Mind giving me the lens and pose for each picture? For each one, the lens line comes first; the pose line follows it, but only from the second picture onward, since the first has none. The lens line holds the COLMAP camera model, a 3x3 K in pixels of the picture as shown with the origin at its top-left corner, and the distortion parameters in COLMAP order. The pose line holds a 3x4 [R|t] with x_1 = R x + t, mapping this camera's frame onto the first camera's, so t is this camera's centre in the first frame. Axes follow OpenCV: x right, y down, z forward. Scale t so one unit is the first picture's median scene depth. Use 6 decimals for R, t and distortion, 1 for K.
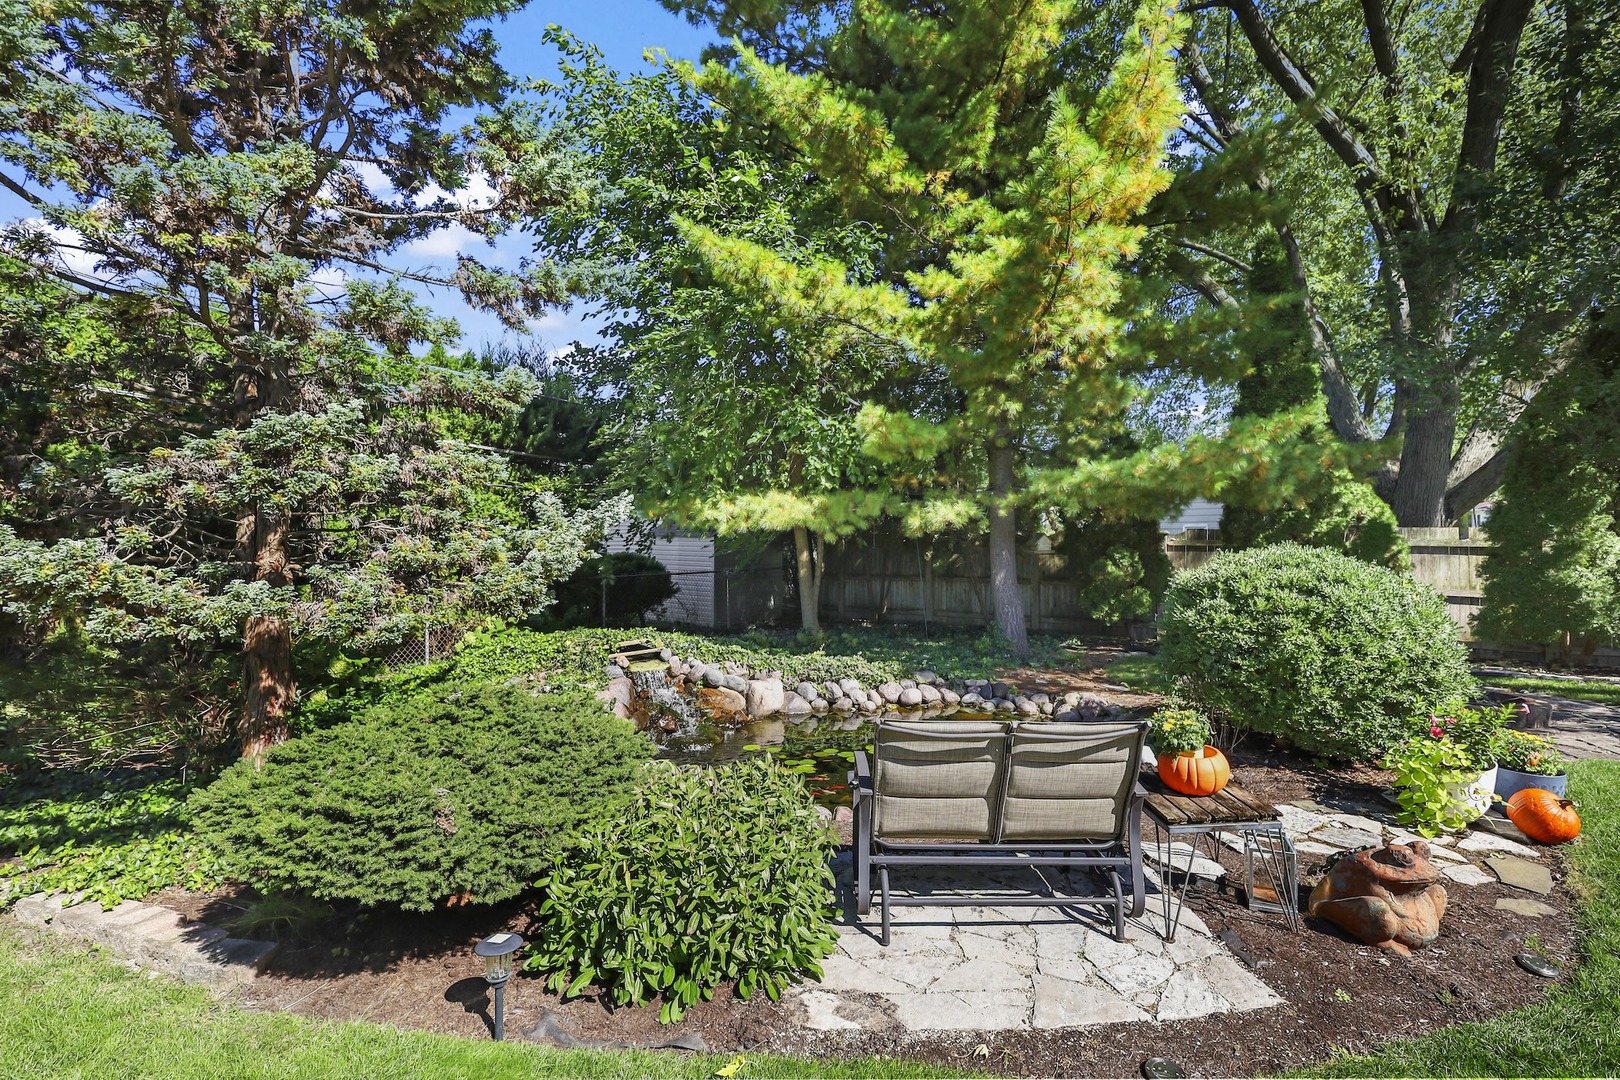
lens RADIAL K [[755.8, 0, 810.0], [0, 755.8, 540.0], [0, 0, 1]] dist [-0.000822, -0.000254]
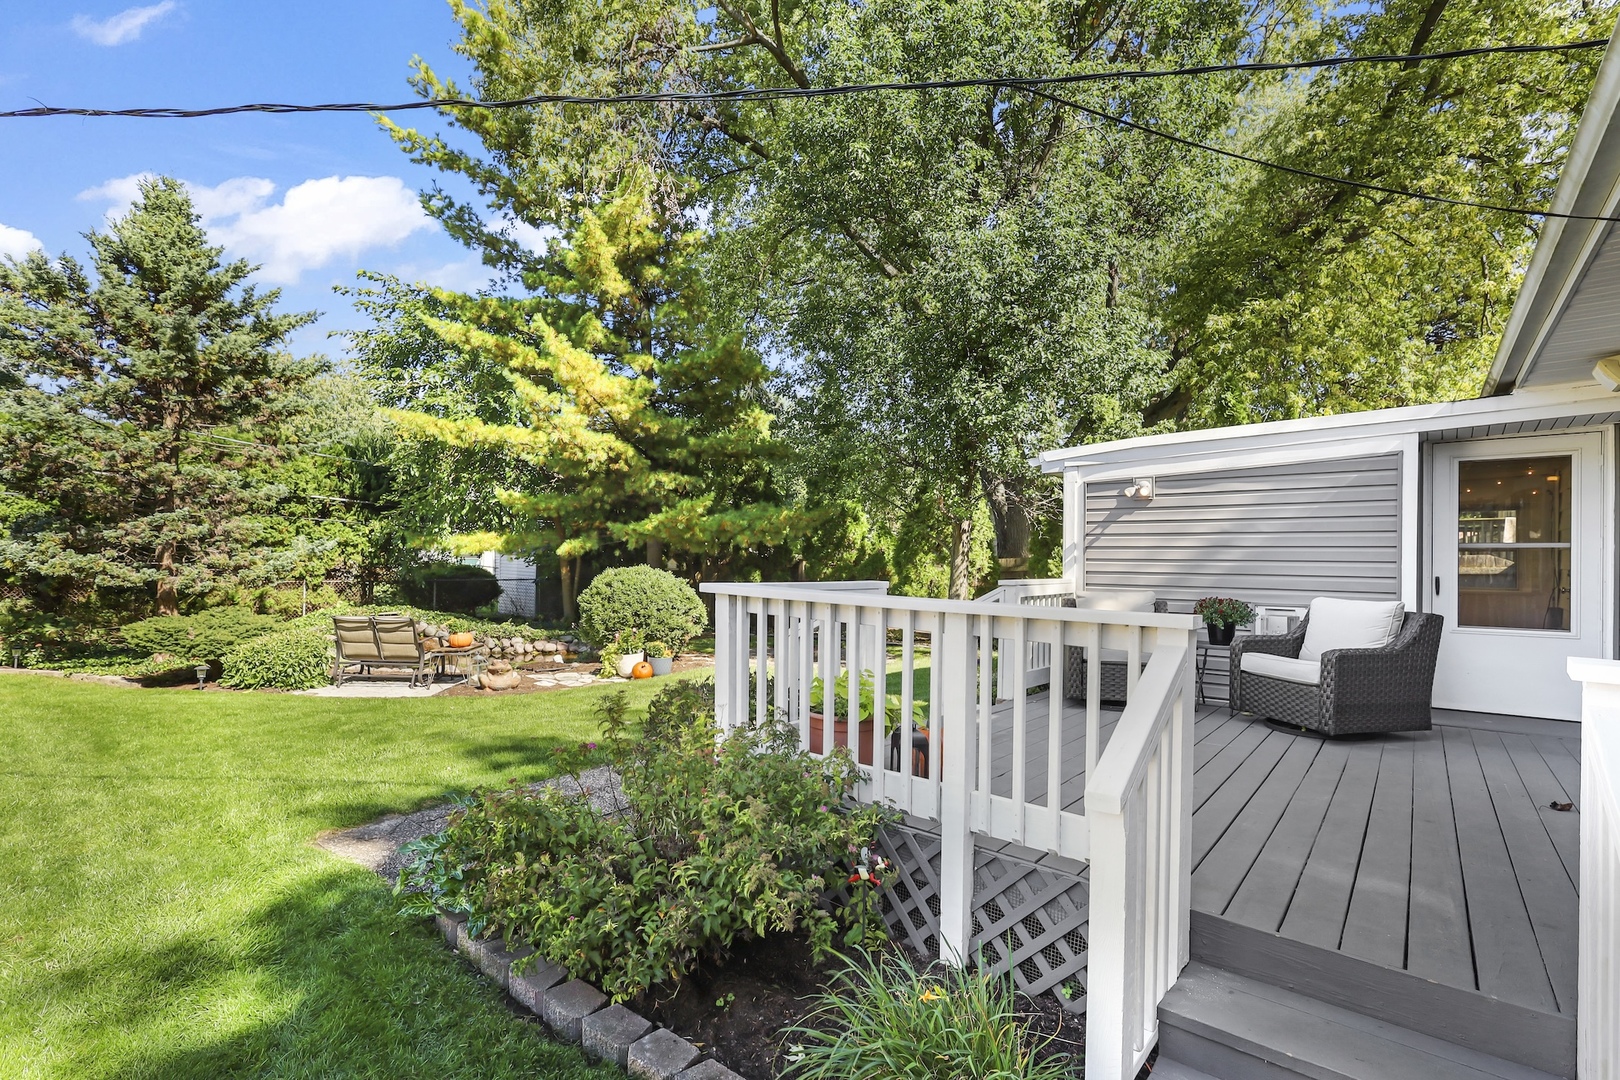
lens RADIAL K [[752.2, 0, 807.1], [0, 752.2, 555.8], [0, 0, 1]] dist [-0.001145, -0.000208]
pose [[0.999289, 0.022979, -0.029878, 1.984433], [-0.023200, 0.999706, -0.007074, -0.036099], [0.029706, 0.007763, 0.999529, -1.934261]]
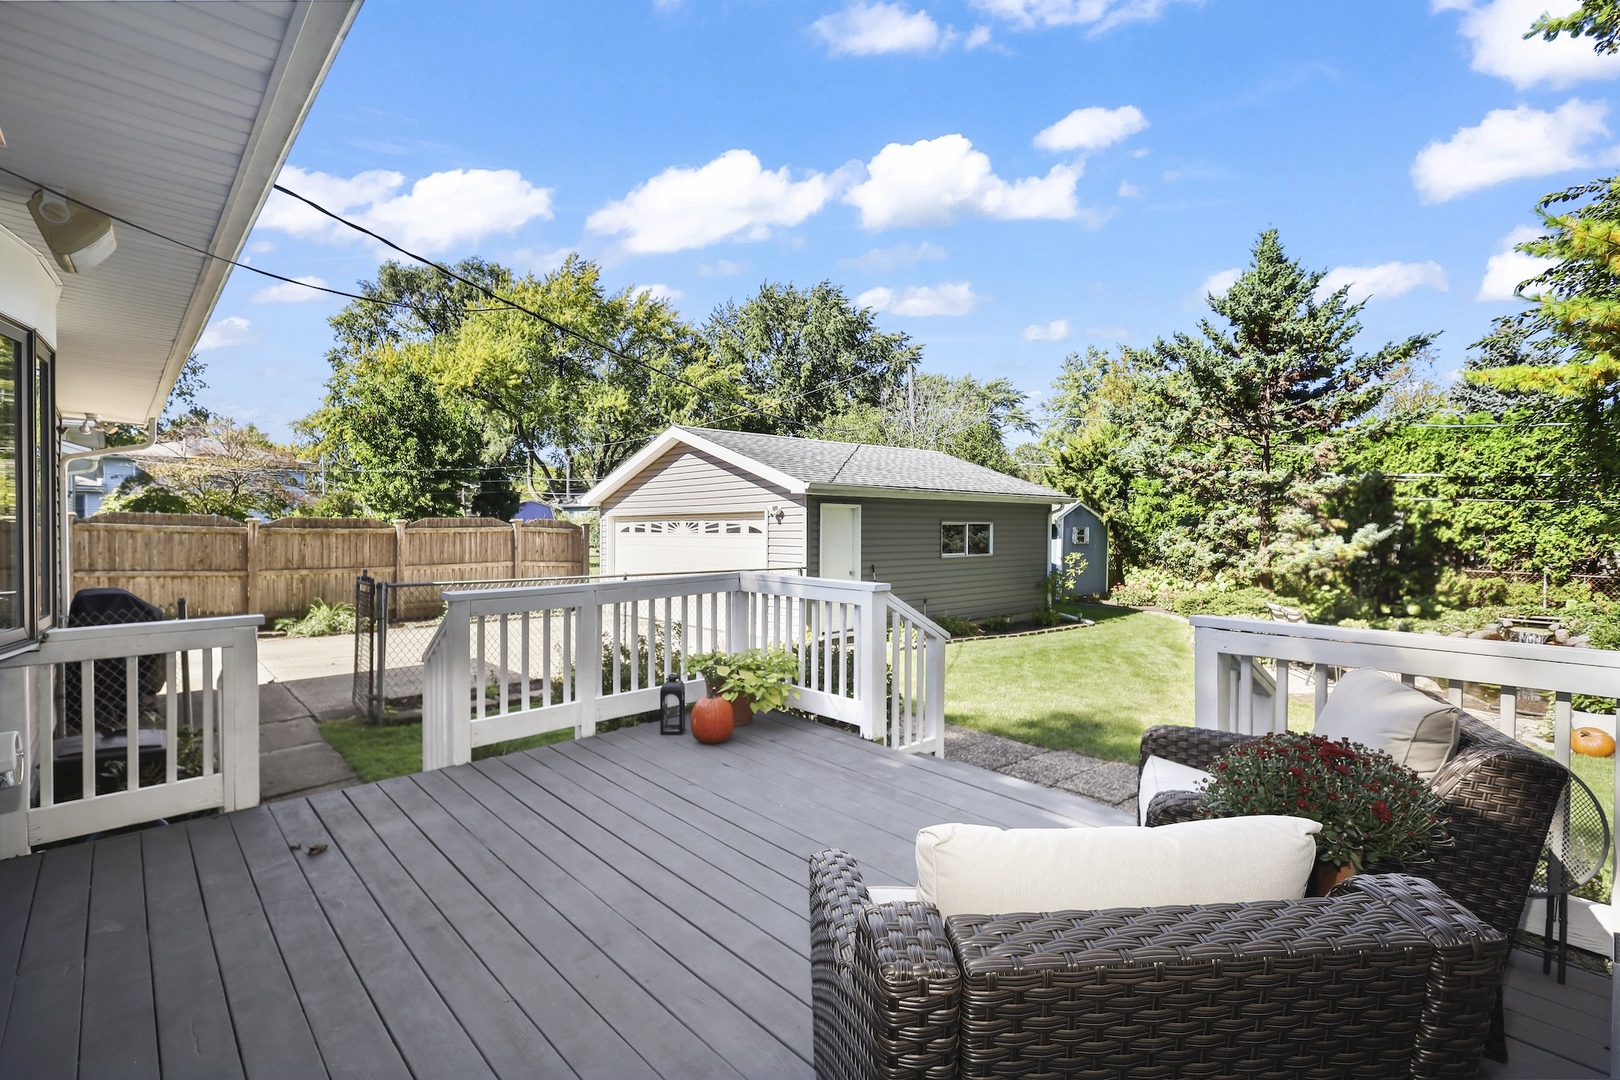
lens RADIAL K [[745.6, 0, 804.0], [0, 745.6, 538.6], [0, 0, 1]] dist [0.000000, 0.000363]
pose [[-0.163369, 0.029397, -0.986127, 3.387425], [-0.008428, 0.999478, 0.031191, -0.123682], [0.986529, 0.013407, -0.163036, -0.491848]]
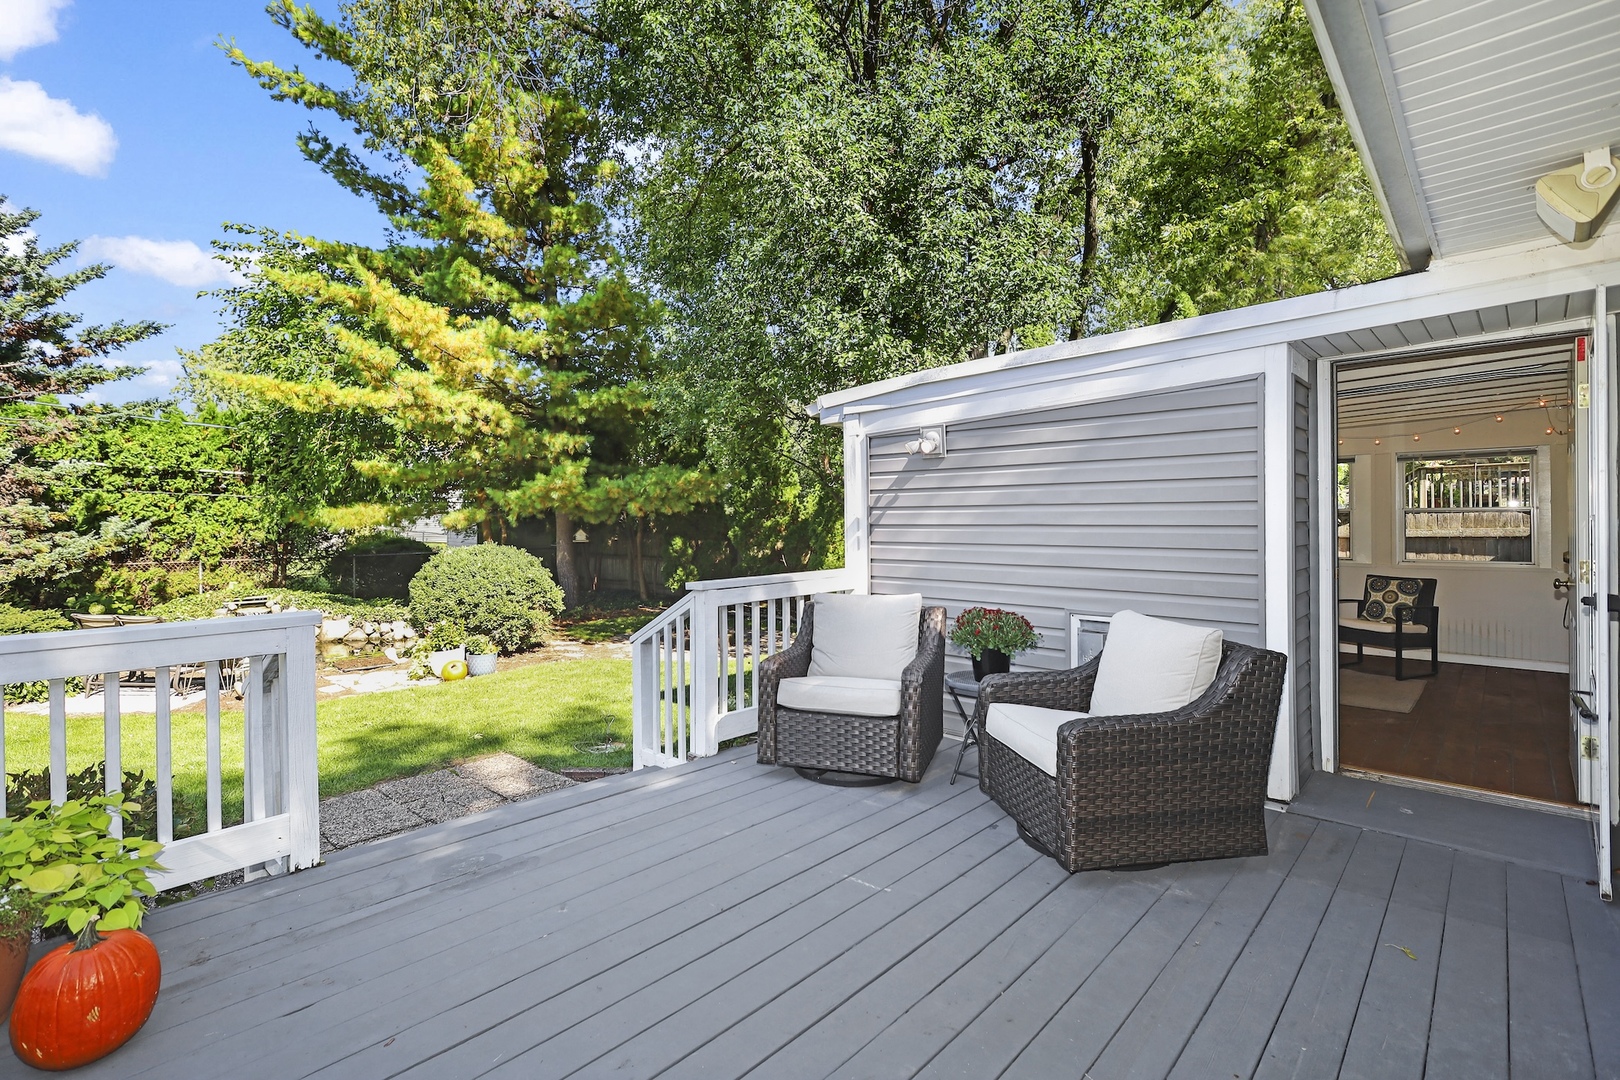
lens RADIAL K [[753.0, 0, 810.1], [0, 753.0, 516.0], [0, 0, 1]] dist [0.000022, 0.000029]
pose [[0.995613, 0.000923, -0.093557, 2.716460], [-0.000882, 0.999999, 0.000480, -0.112596], [0.093557, -0.000395, 0.995614, -1.332496]]
